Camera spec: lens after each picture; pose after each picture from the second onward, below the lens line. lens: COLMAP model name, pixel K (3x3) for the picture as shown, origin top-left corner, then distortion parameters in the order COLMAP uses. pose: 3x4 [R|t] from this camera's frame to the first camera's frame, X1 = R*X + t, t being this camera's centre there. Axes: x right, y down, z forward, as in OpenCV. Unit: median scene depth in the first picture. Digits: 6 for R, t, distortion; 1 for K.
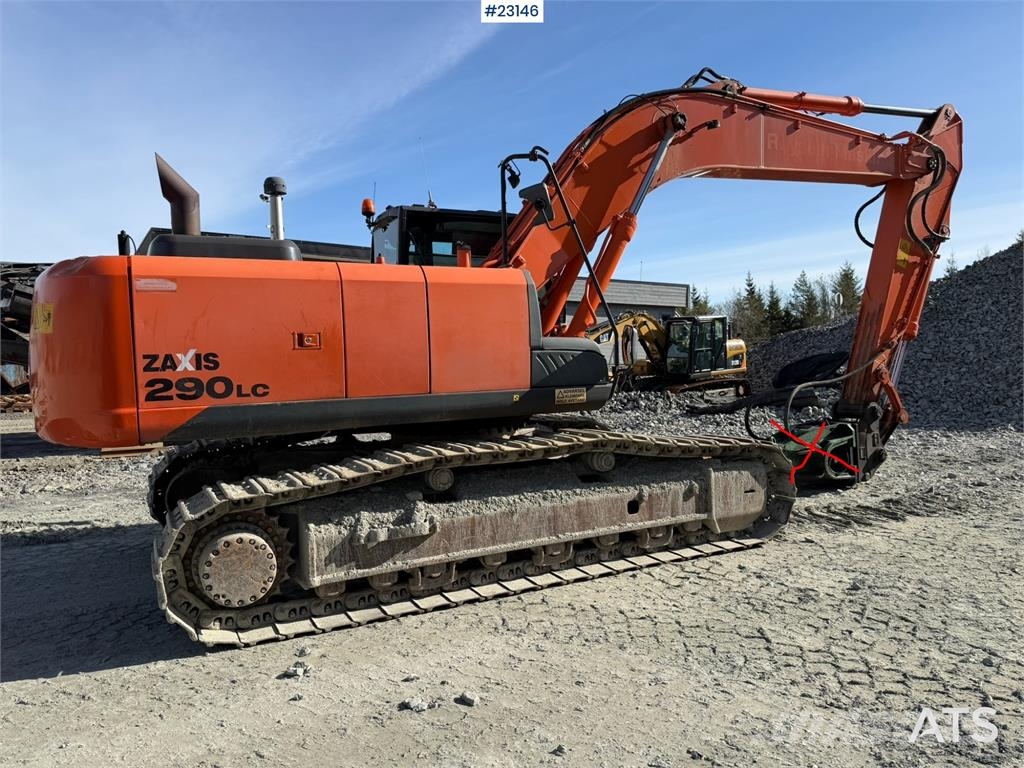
lens RADIAL K [[710.1, 0, 511.3], [0, 710.1, 392.0], [0, 0, 1]] dist [0.136596, -0.218703]
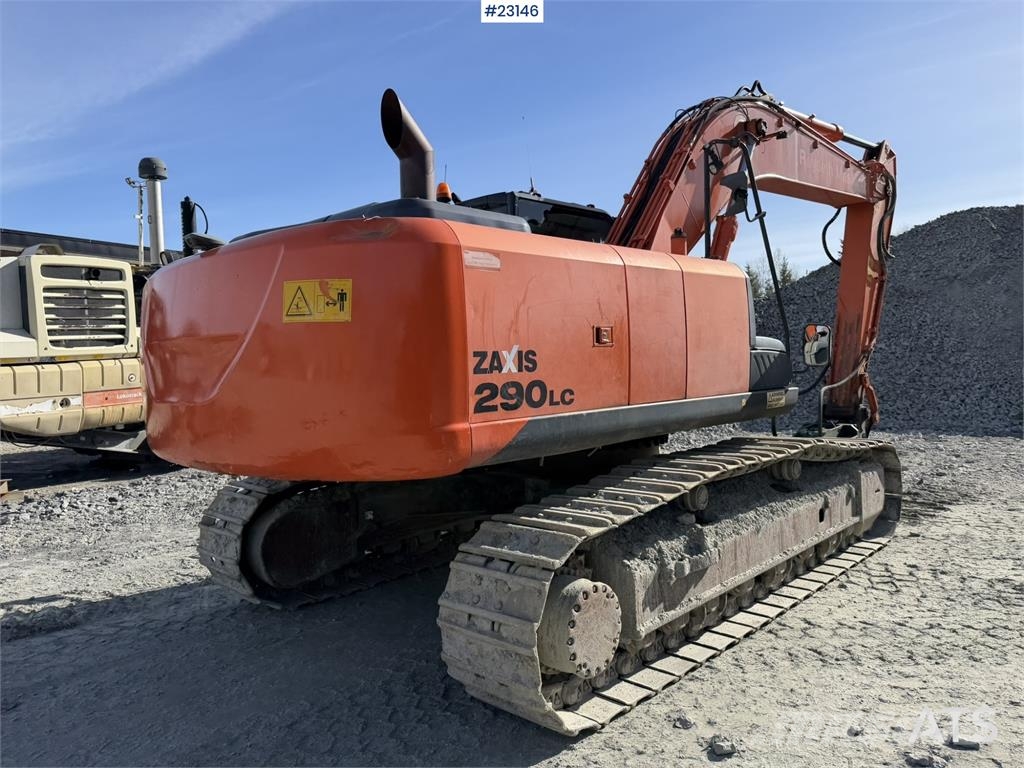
lens RADIAL K [[719.0, 0, 512.0], [0, 719.0, 384.0], [0, 0, 1]] dist [0.058575, -0.072170]
pose [[0.944872, -0.017562, 0.326970, -0.555961], [0.029881, 0.999019, -0.032690, 0.006054], [-0.326075, 0.040658, 0.944469, 0.221553]]
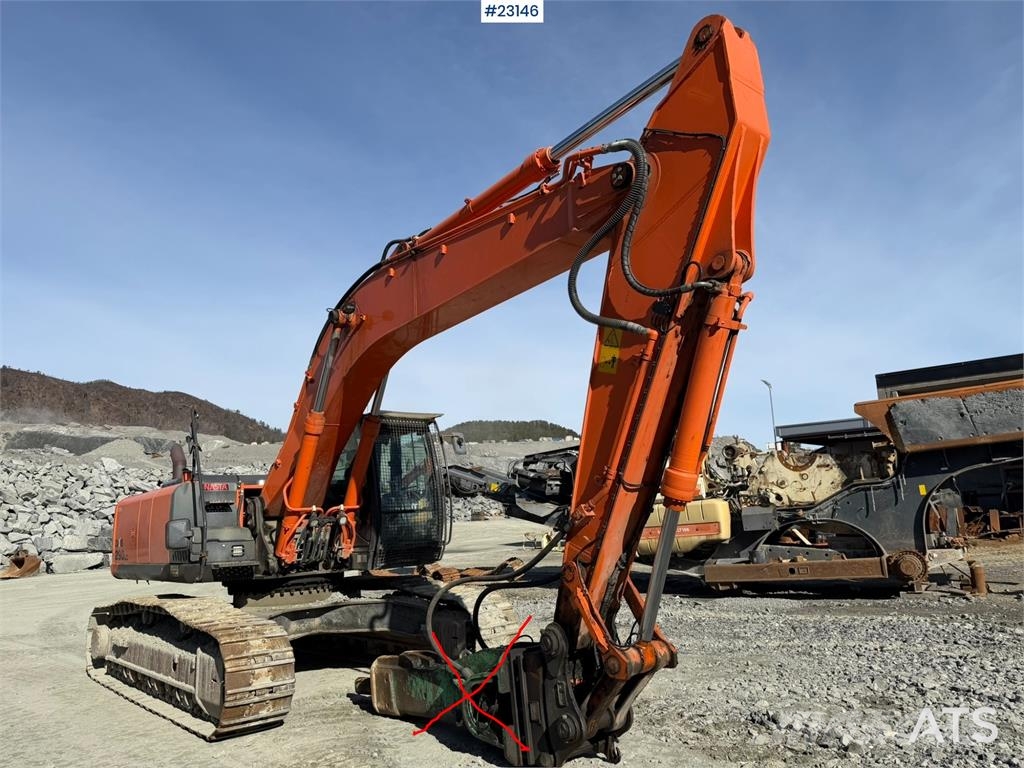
lens RADIAL K [[709.7, 0, 512.0], [0, 709.7, 384.0], [0, 0, 1]] dist [0.142330, -0.232785]
pose [[0.239114, -0.175698, -0.954963, 1.692338], [-0.012383, 0.982861, -0.183931, -0.104449], [0.970913, 0.055806, 0.232840, 1.307691]]
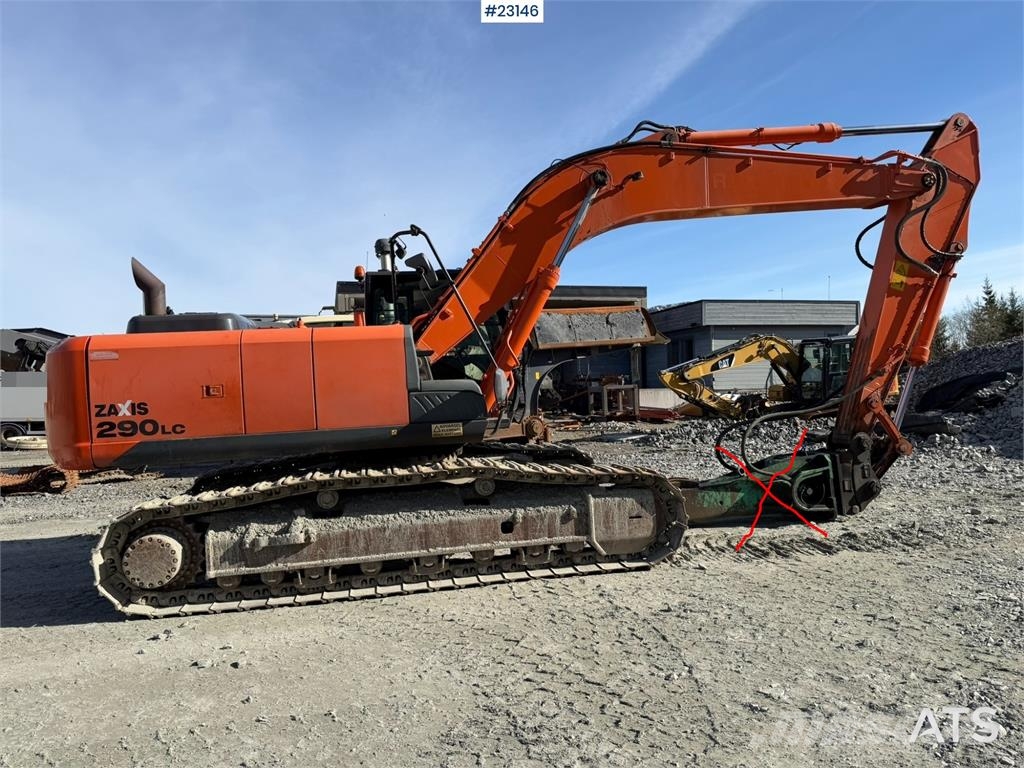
lens RADIAL K [[710.1, 0, 511.3], [0, 710.1, 392.0], [0, 0, 1]] dist [0.136596, -0.218703]
pose [[0.955931, -0.020053, -0.292905, 0.535964], [0.009510, 0.999256, -0.037374, -0.012646], [0.293436, 0.032942, 0.955411, -0.093799]]
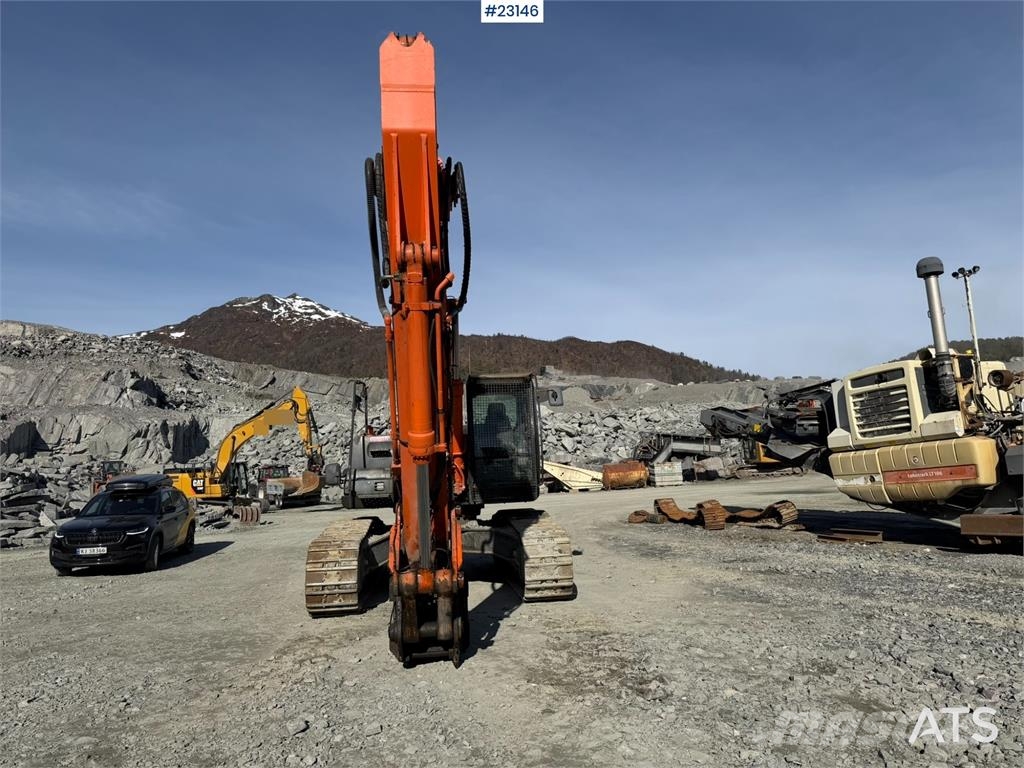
lens RADIAL K [[710.1, 0, 511.3], [0, 710.1, 392.0], [0, 0, 1]] dist [0.136596, -0.218703]
pose [[-0.358518, -0.077525, -0.930298, 1.811070], [-0.005149, 0.996695, -0.081074, -0.135687], [0.933509, -0.024276, -0.357732, 2.177697]]
